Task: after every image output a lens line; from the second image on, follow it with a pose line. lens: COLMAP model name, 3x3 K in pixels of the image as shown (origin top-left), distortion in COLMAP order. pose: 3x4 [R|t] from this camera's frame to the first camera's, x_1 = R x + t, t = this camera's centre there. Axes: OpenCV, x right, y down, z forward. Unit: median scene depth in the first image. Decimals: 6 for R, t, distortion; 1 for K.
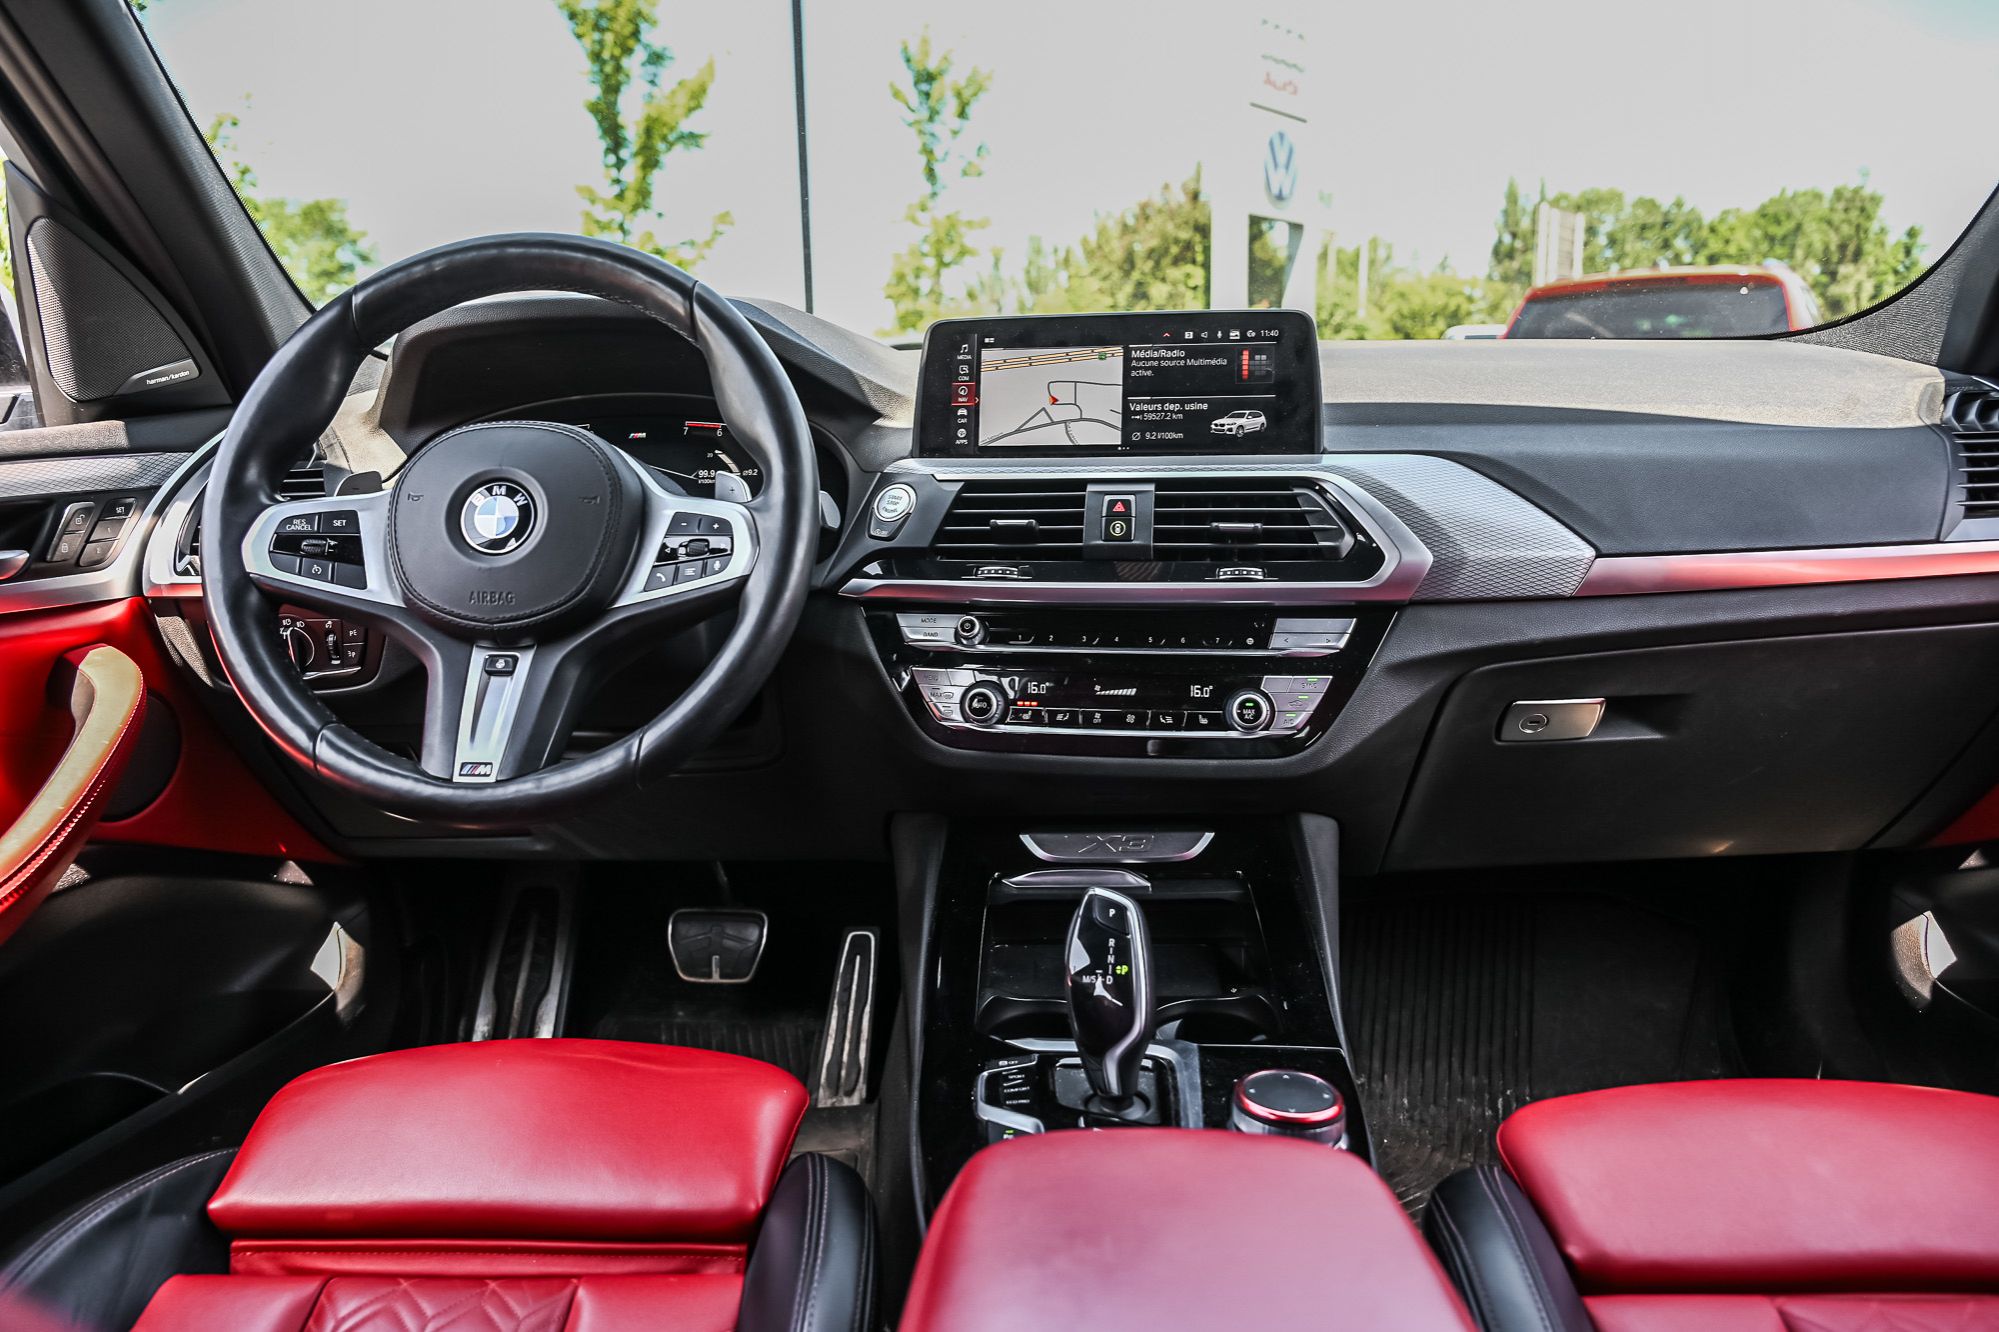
lens RADIAL K [[1327.6, 0, 999.5], [0, 1327.6, 666.0], [0, 0, 1]] dist [0.000300, -0.000388]
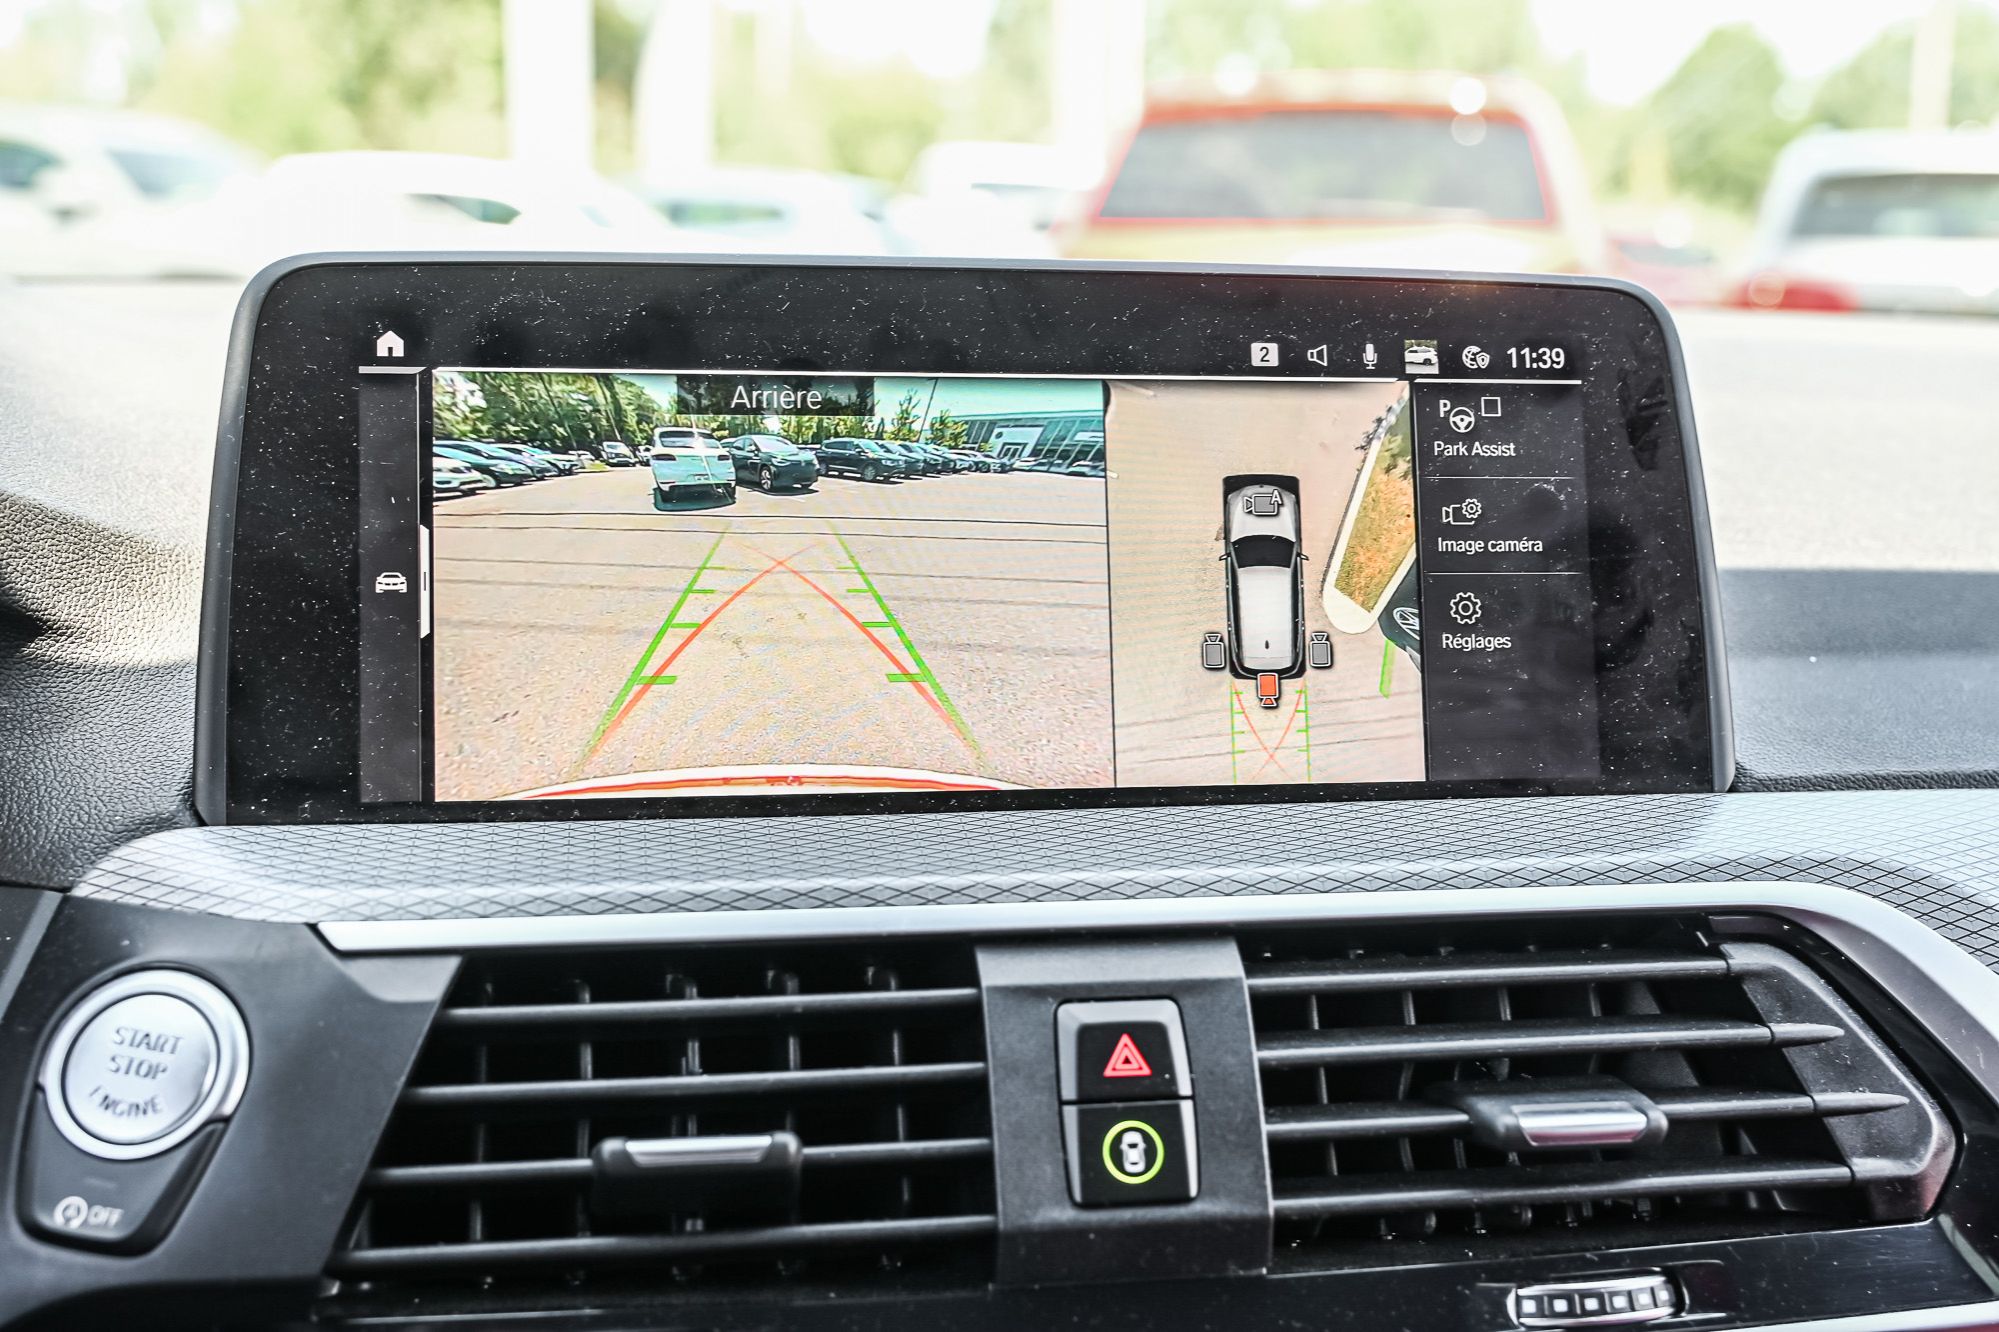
lens RADIAL K [[2400.1, 0, 999.5], [0, 2400.1, 666.0], [0, 0, 1]] dist [0.020226, -0.020020]
pose [[0.936316, -0.023234, 0.350389, -0.088658], [0.034394, 0.999079, -0.025660, -0.183013], [-0.349470, 0.036077, 0.936253, 0.585254]]
